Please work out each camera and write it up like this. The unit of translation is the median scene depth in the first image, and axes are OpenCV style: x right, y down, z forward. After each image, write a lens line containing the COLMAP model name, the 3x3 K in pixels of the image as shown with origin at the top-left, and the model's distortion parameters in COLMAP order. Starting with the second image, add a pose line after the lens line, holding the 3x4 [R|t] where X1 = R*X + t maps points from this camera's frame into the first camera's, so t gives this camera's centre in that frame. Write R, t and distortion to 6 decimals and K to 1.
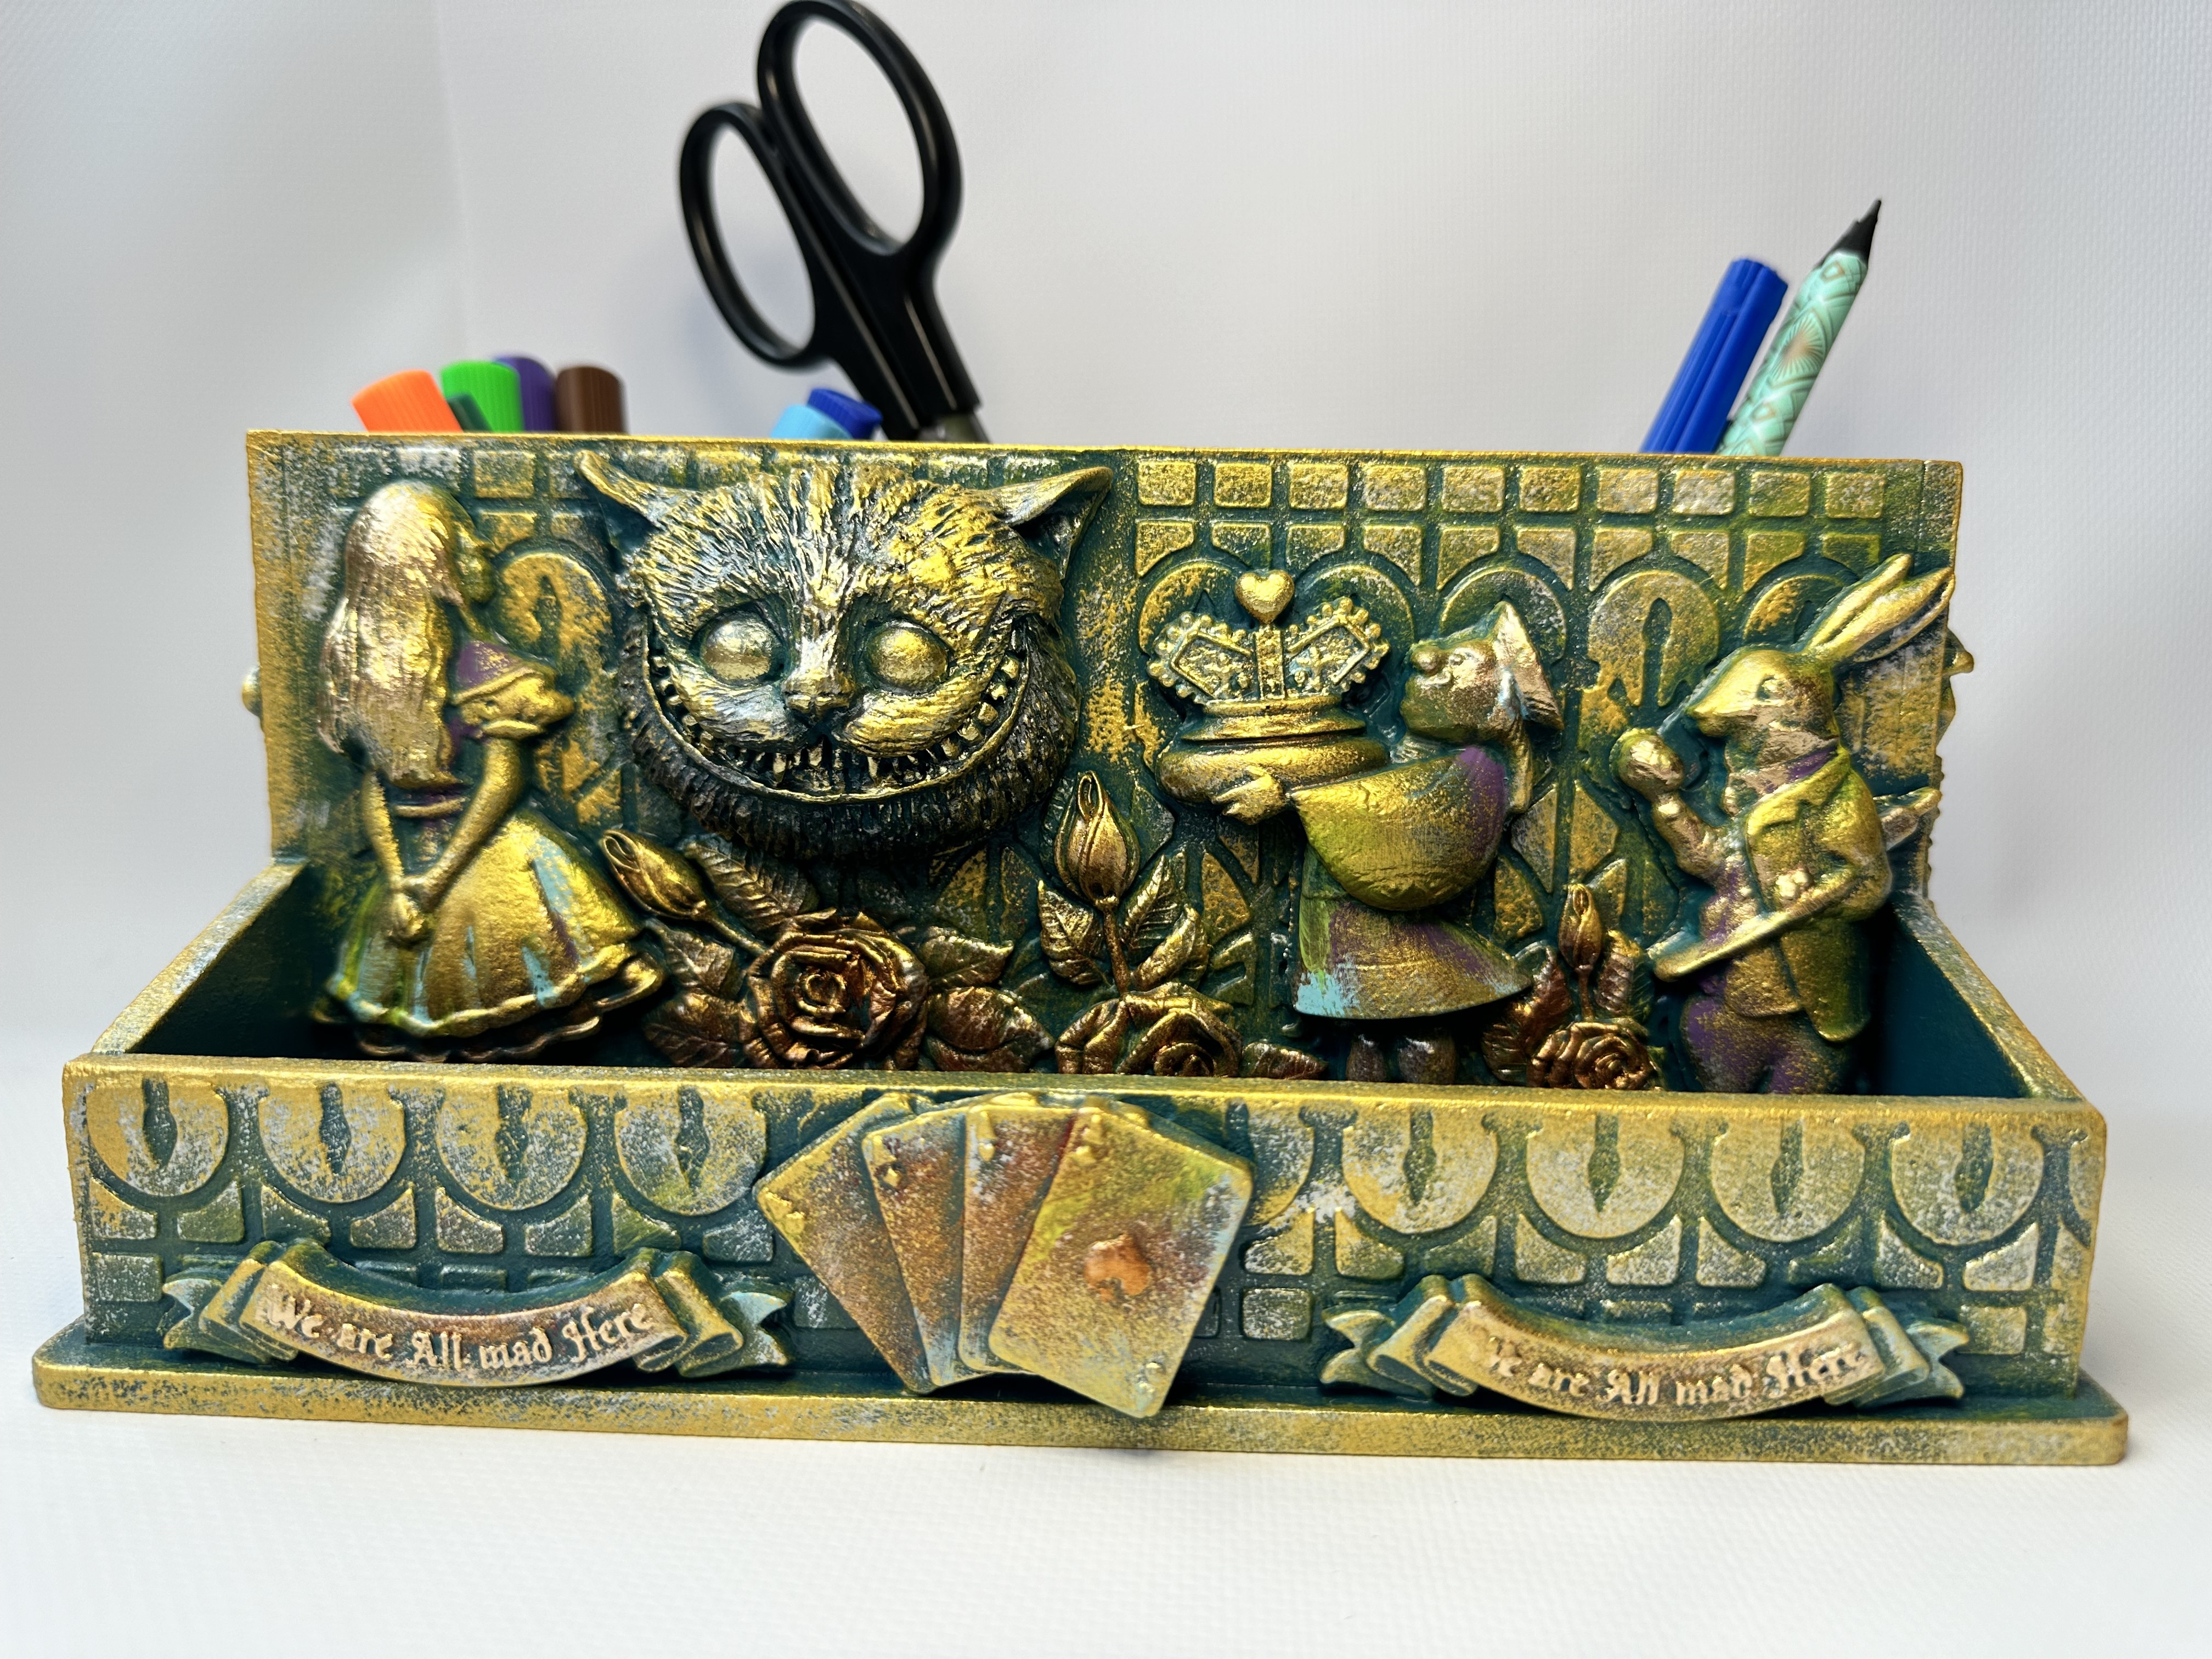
lens RADIAL K [[1638.1, 0, 1106.3], [0, 1638.1, 831.5], [0, 0, 1]] dist [0.042491, -0.117482]
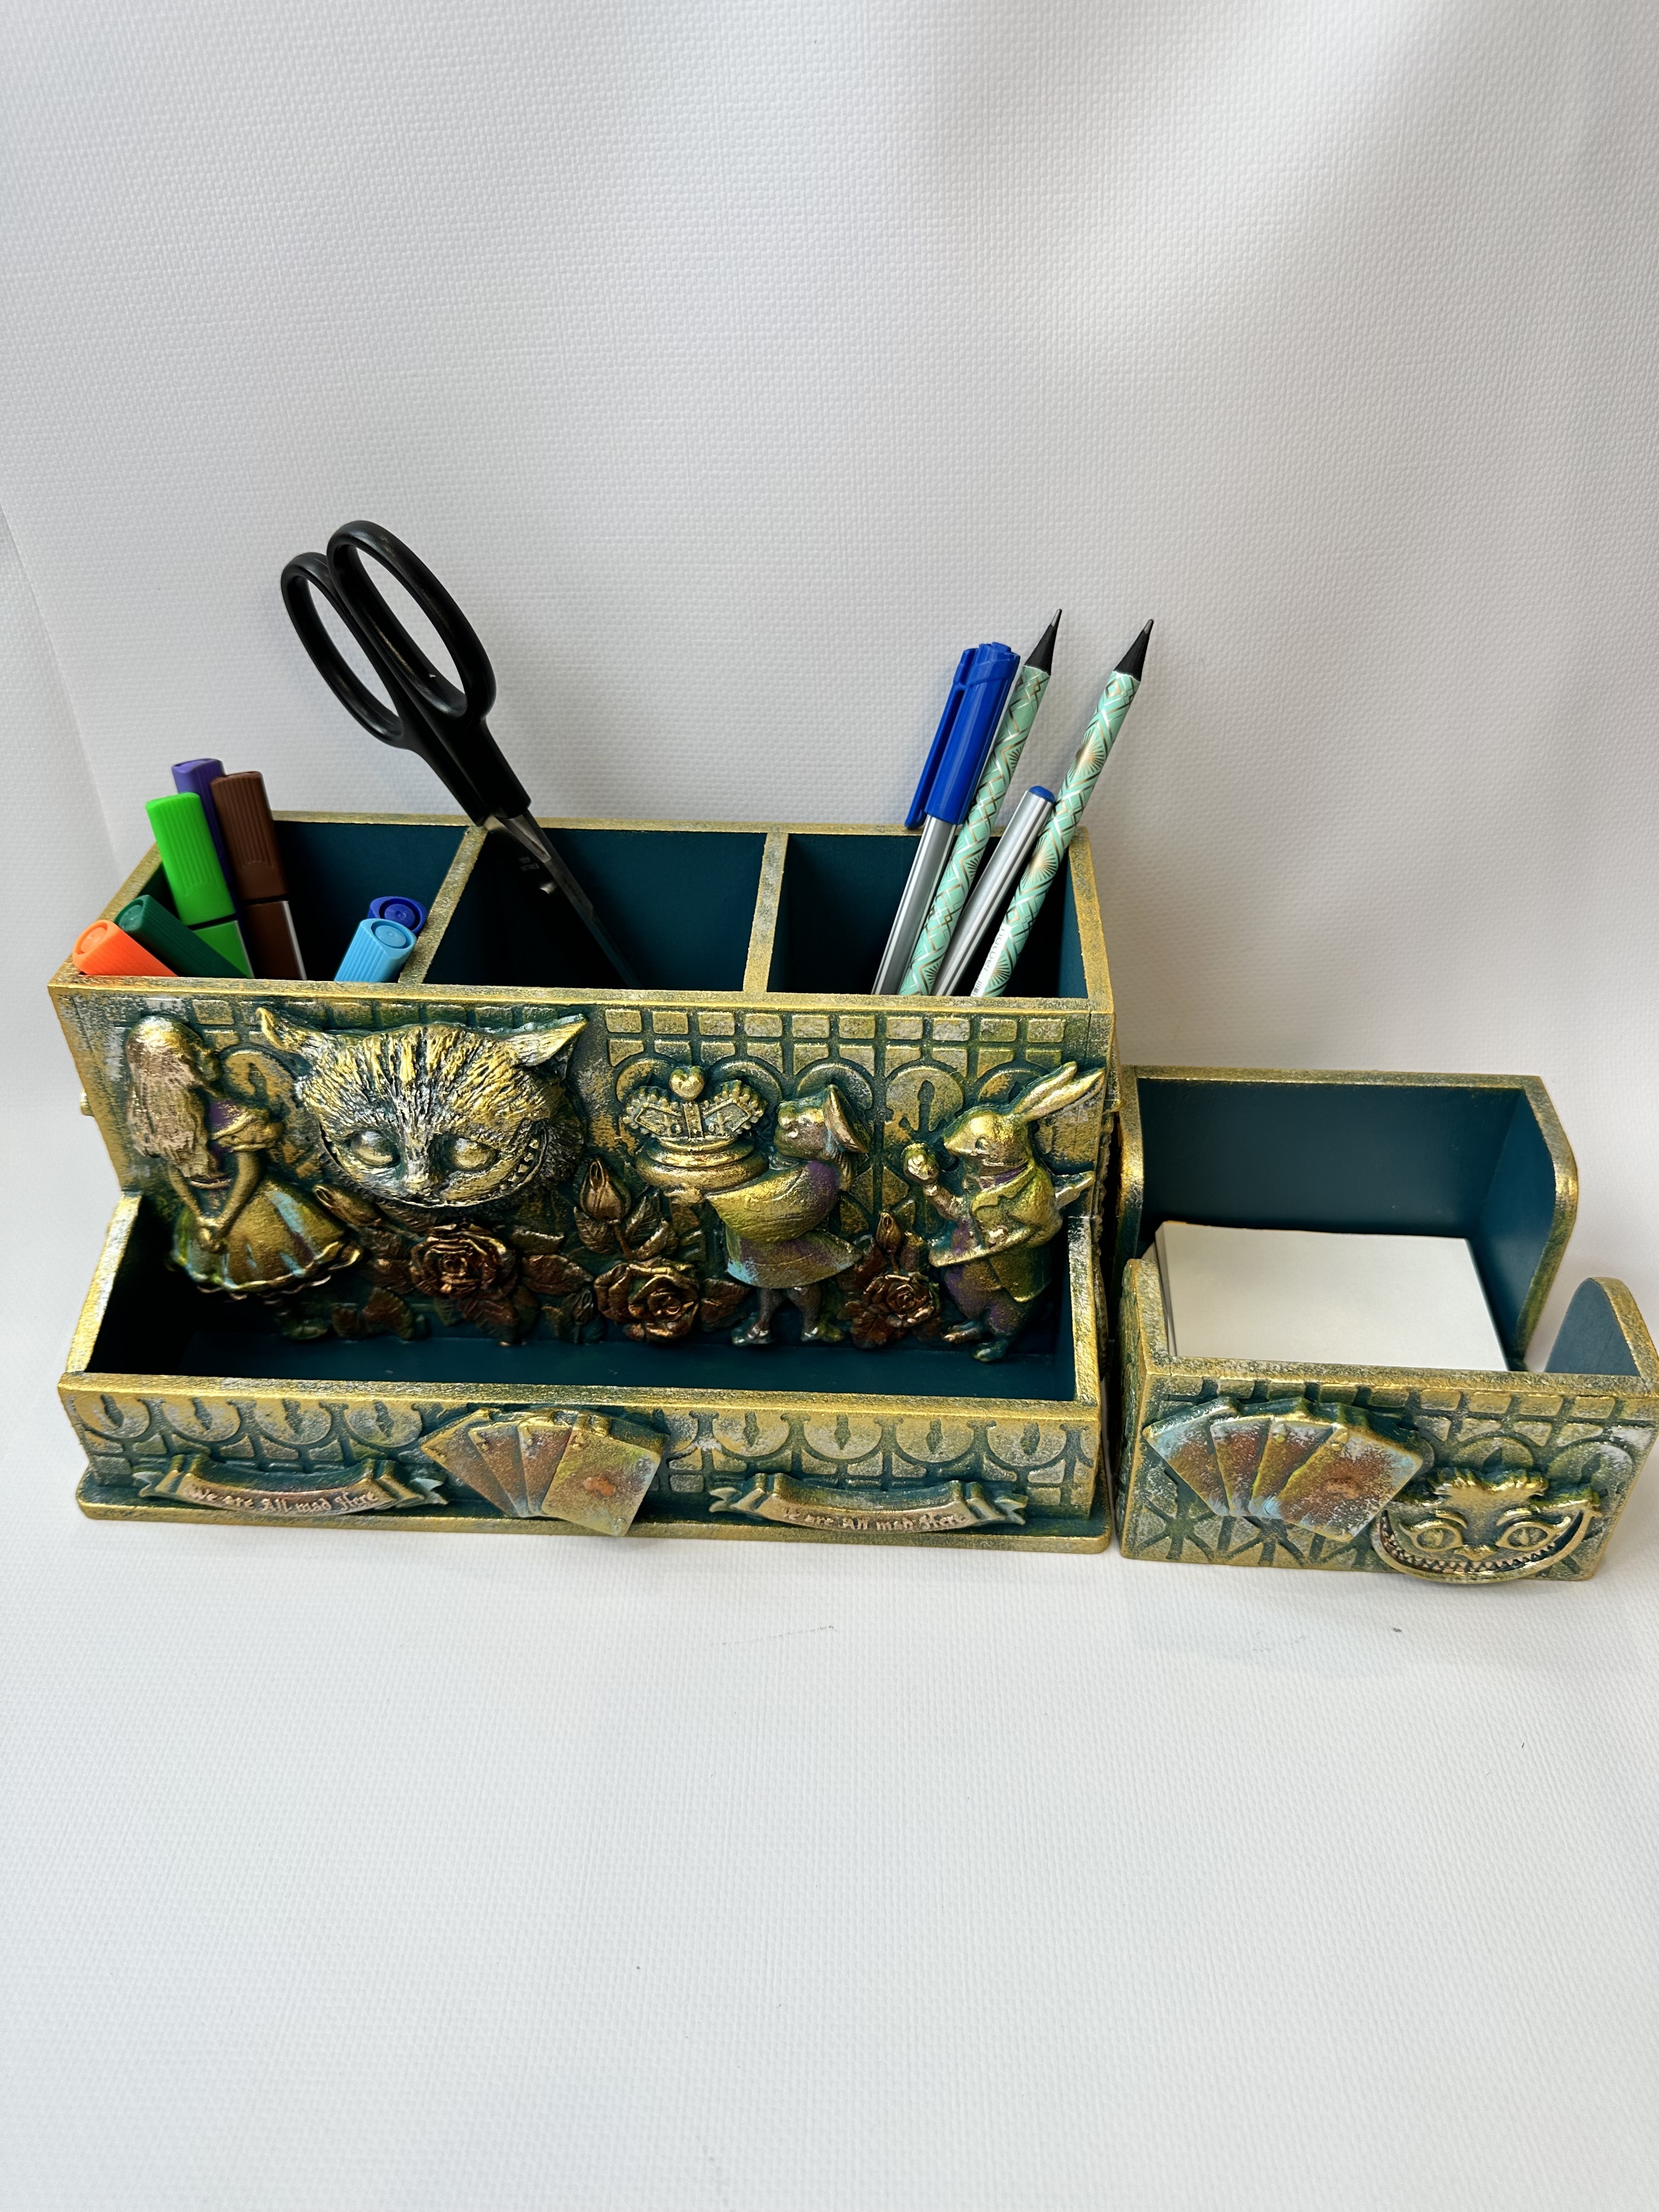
lens RADIAL K [[1586.3, 0, 861.0], [0, 1586.3, 1098.6], [0, 0, 1]] dist [0.093830, -0.237867]
pose [[0.999830, -0.002416, -0.018285, 0.300695], [0.010914, 0.876677, 0.480955, -0.900119], [0.014868, -0.481073, 0.876555, -0.412691]]
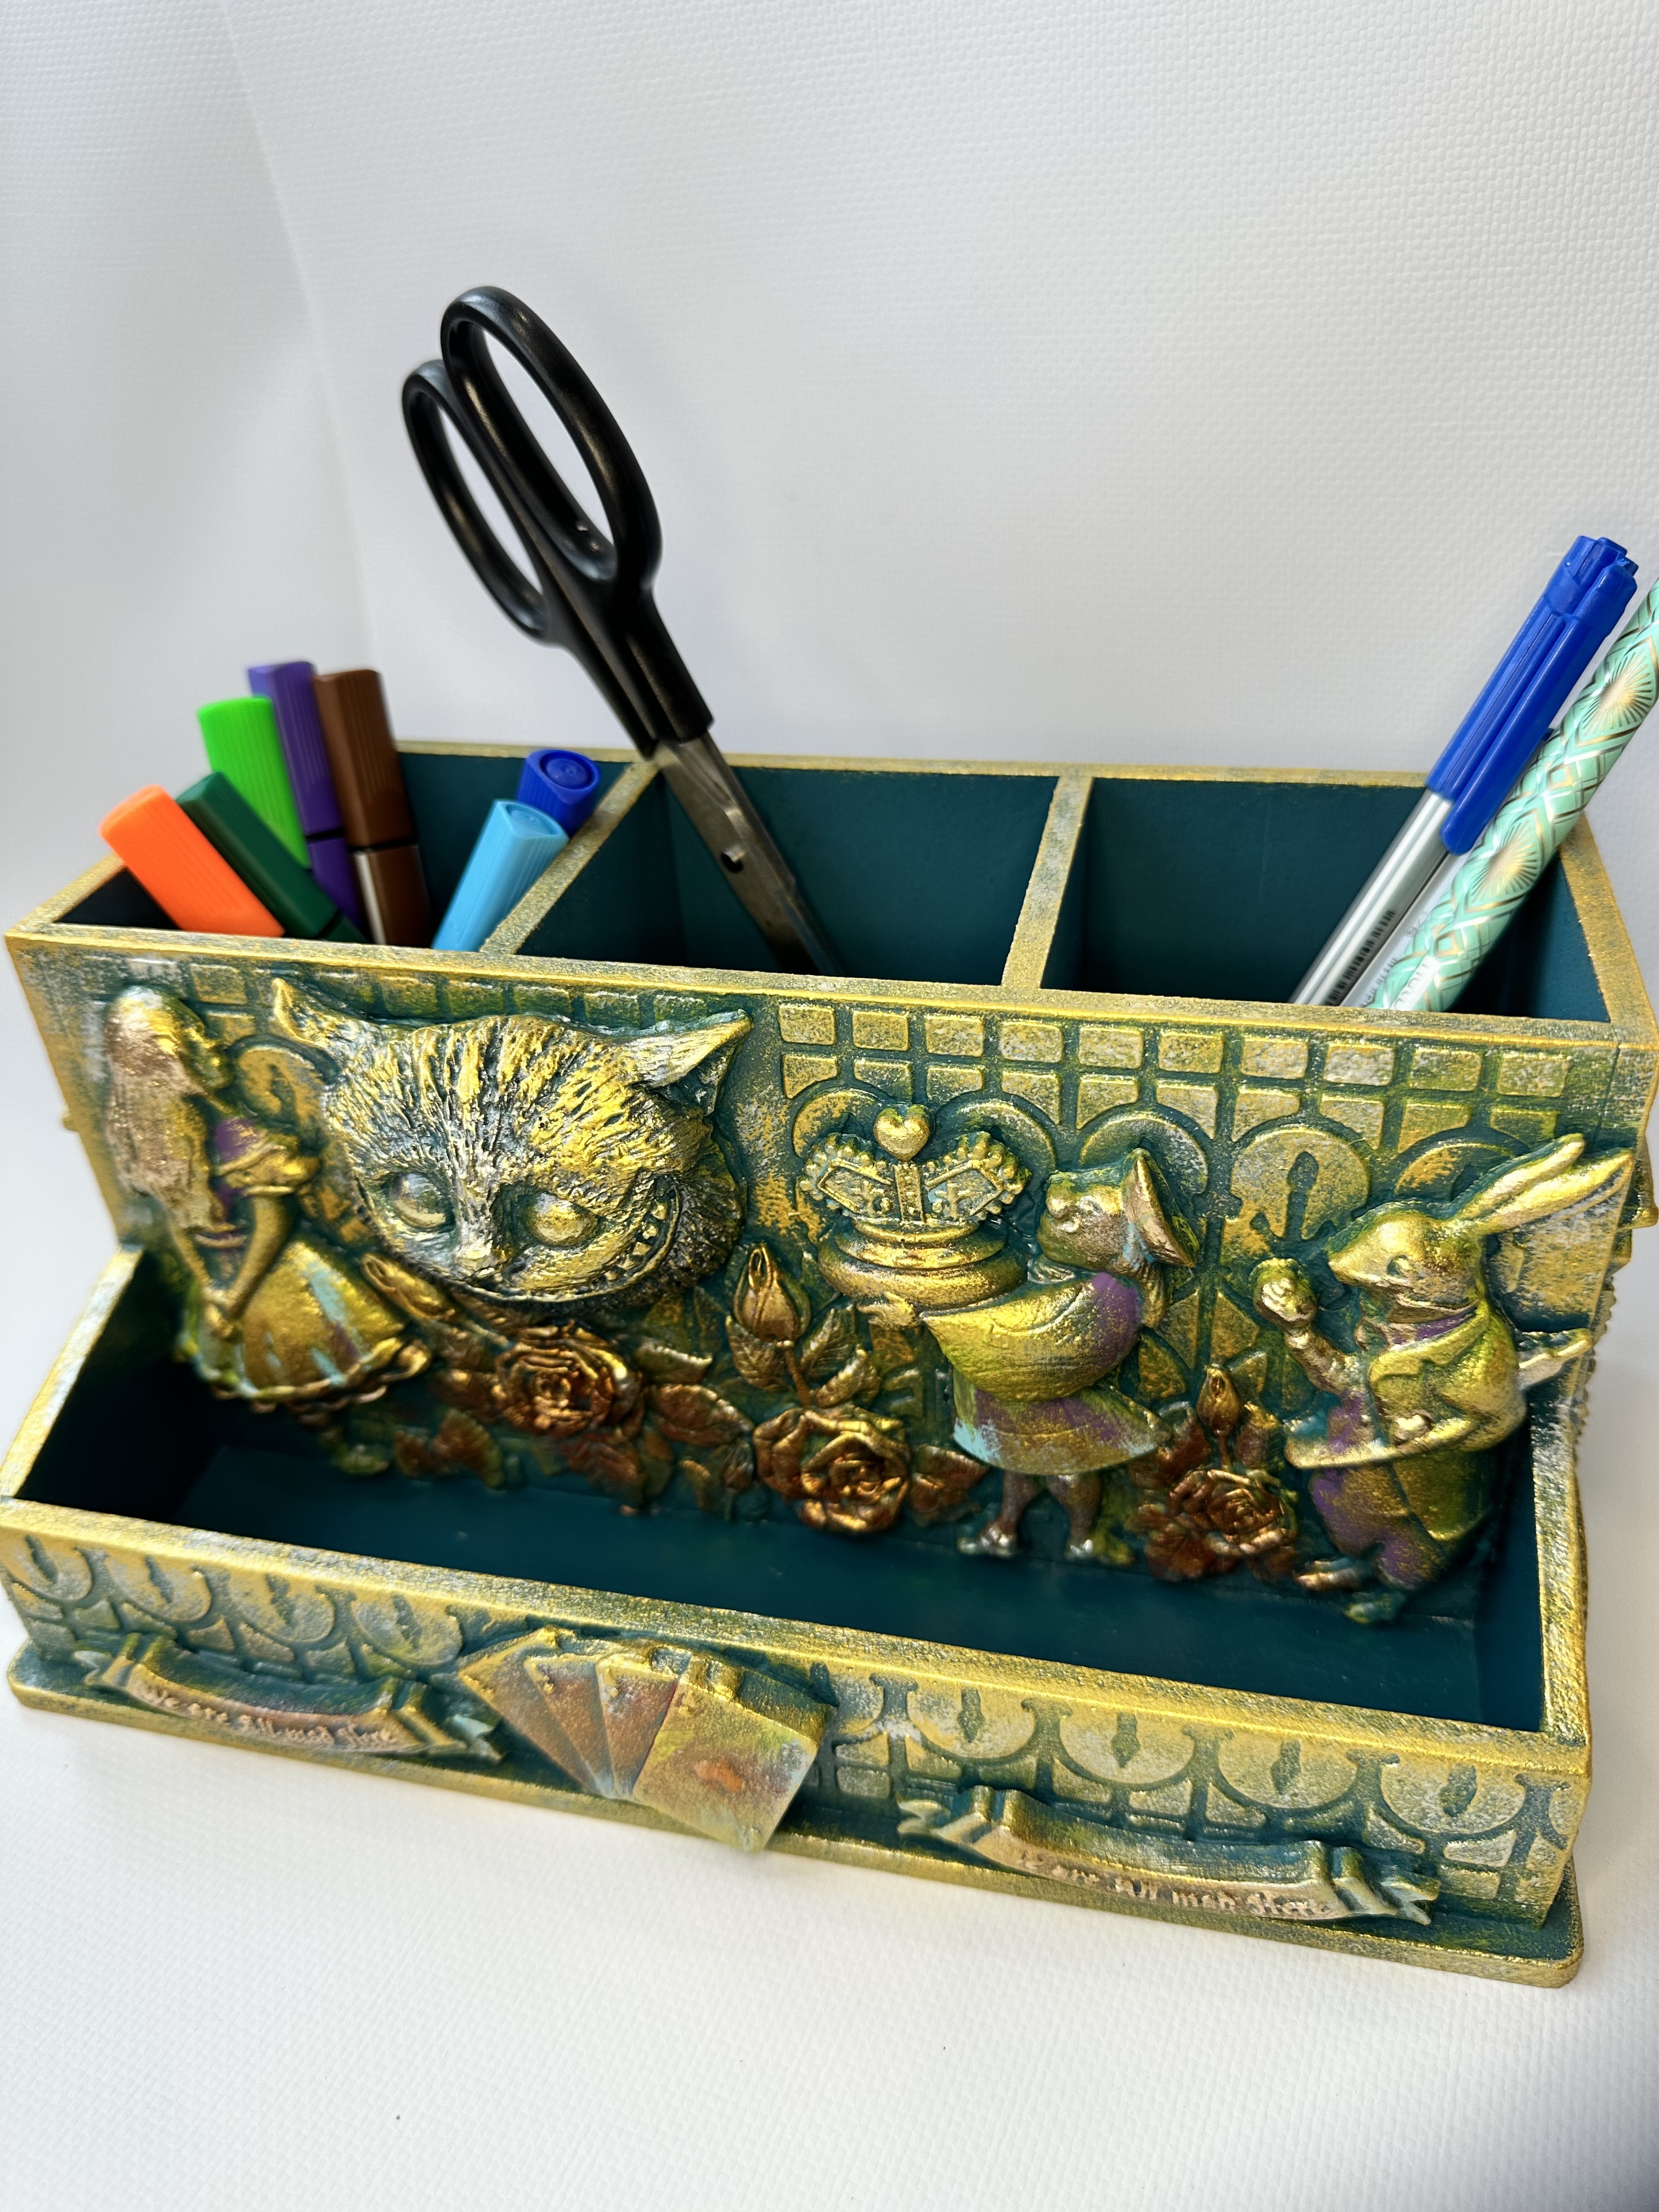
lens RADIAL K [[1611.0, 0, 829.5], [0, 1611.0, 1106.0], [0, 0, 1]] dist [0.105140, -0.269297]
pose [[0.975292, 0.053678, -0.214300, 0.266859], [0.041665, 0.907932, 0.417040, -0.582254], [0.216956, -0.415665, 0.883263, 0.102036]]
